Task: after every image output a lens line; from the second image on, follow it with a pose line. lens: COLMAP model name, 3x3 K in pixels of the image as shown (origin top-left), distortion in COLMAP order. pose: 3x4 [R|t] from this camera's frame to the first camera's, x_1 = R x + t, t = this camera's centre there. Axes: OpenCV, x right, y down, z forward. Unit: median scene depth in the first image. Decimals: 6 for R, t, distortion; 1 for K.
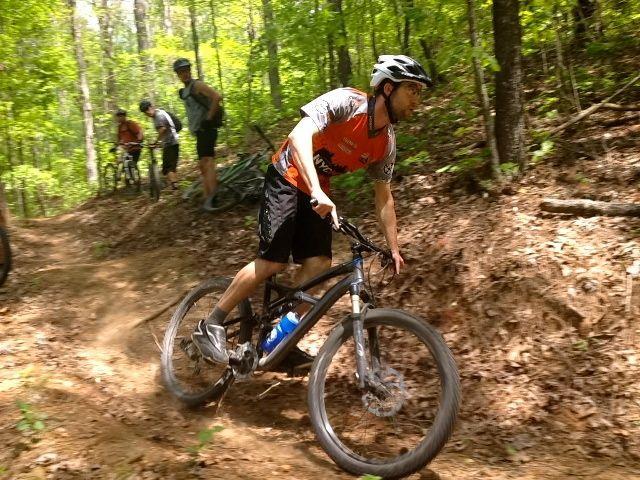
lens RADIAL K [[603.1, 0, 320.0], [0, 603.1, 240.0], [0, 0, 1]] dist [0.106365, -0.303309]
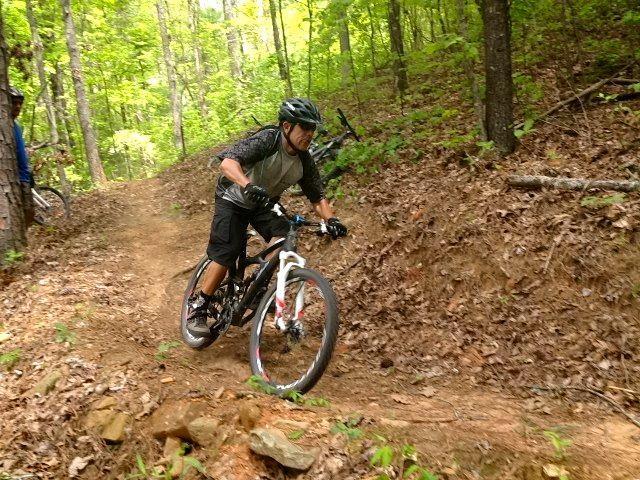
lens RADIAL K [[603.1, 0, 320.0], [0, 603.1, 240.0], [0, 0, 1]] dist [0.106365, -0.303309]
pose [[0.986989, 0.016371, -0.159954, 0.241894], [-0.005196, 0.997531, 0.070036, -0.027548], [0.160706, -0.068294, 0.984637, -0.227278]]
